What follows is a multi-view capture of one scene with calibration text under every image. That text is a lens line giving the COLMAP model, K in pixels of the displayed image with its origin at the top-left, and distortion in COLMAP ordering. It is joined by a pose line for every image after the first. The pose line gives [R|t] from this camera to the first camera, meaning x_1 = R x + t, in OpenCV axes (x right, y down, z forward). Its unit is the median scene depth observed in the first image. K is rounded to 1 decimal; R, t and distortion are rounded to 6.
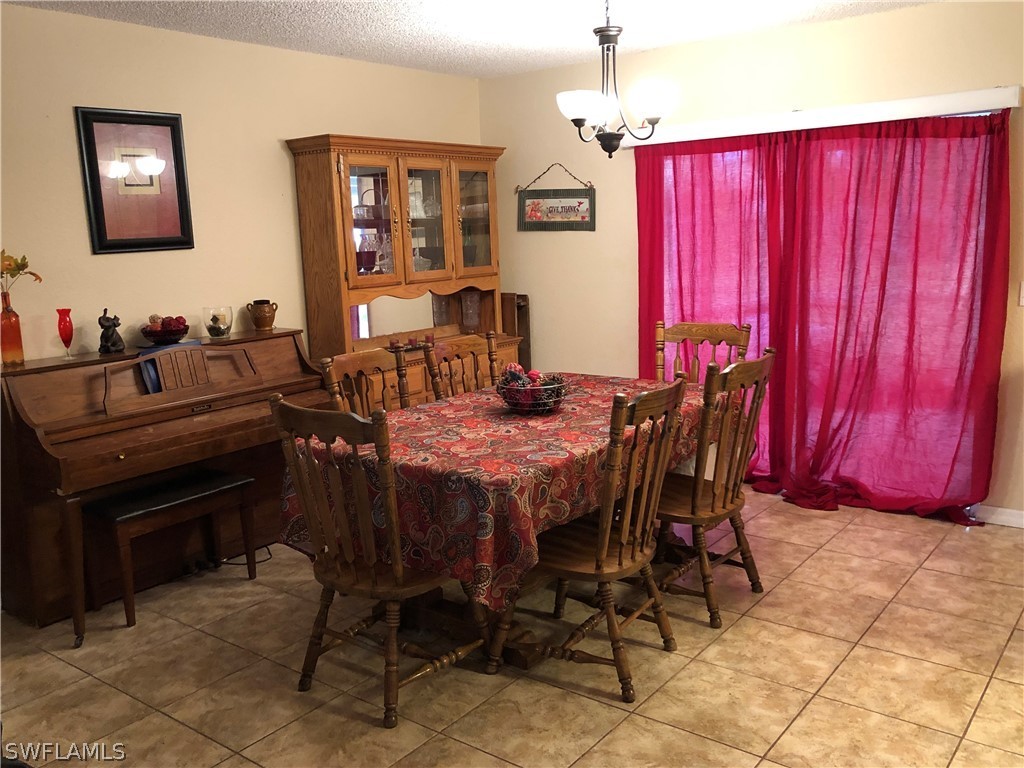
lens RADIAL K [[896.7, 0, 512.0], [0, 896.7, 384.0], [0, 0, 1]] dist [0.013759, -0.019584]
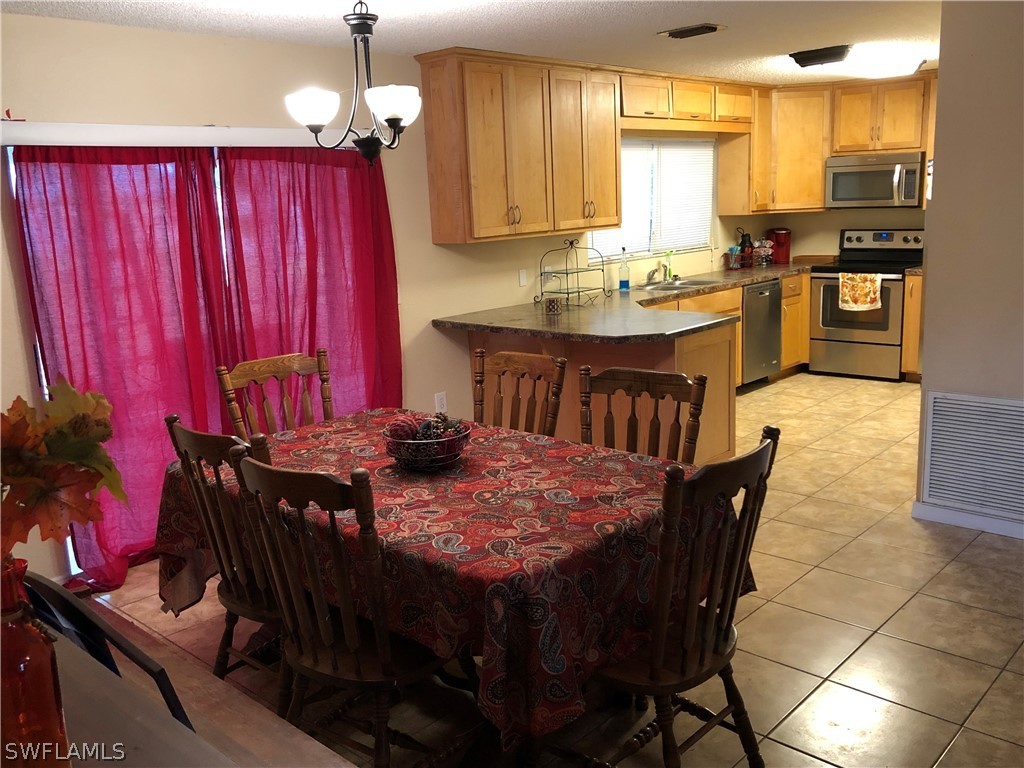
lens RADIAL K [[896.7, 0, 512.0], [0, 896.7, 384.0], [0, 0, 1]] dist [0.013759, -0.019584]
pose [[0.098326, -0.167673, 0.980927, -0.632510], [0.221122, 0.964743, 0.142742, -0.126659], [-0.970277, 0.202869, 0.131936, 0.704250]]
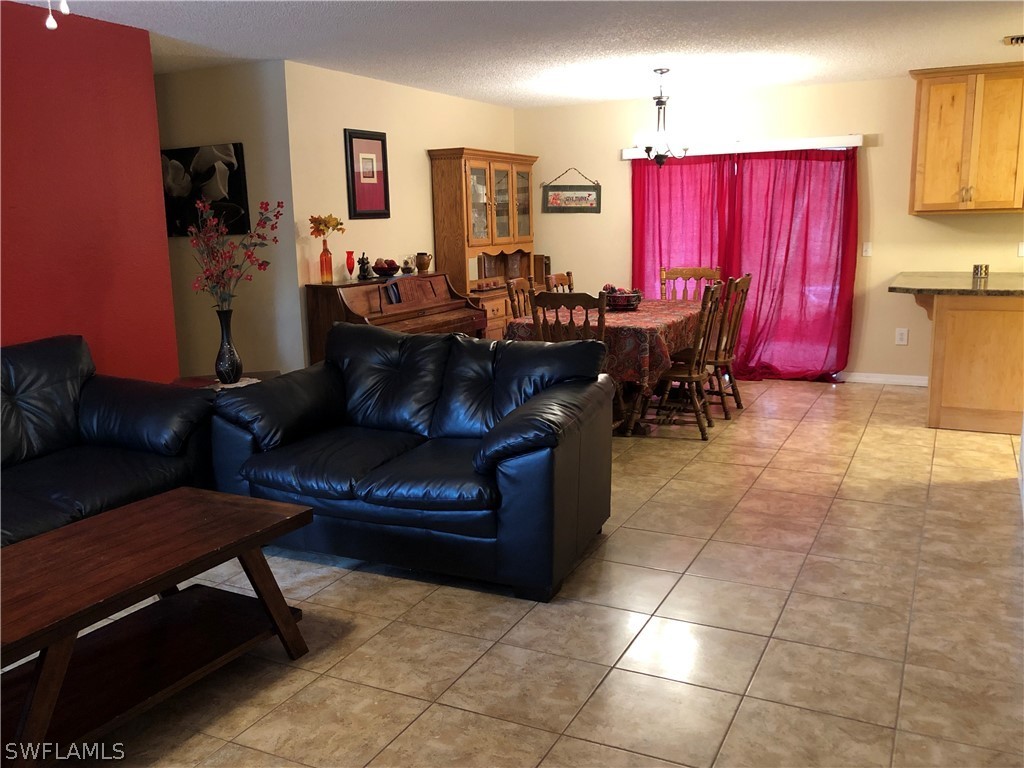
lens RADIAL K [[896.7, 0, 512.0], [0, 896.7, 384.0], [0, 0, 1]] dist [0.013759, -0.019584]
pose [[0.979974, -0.021353, 0.197979, -0.451390], [0.020496, 0.999770, 0.006380, 0.133198], [-0.198069, -0.002194, 0.980186, -0.580146]]
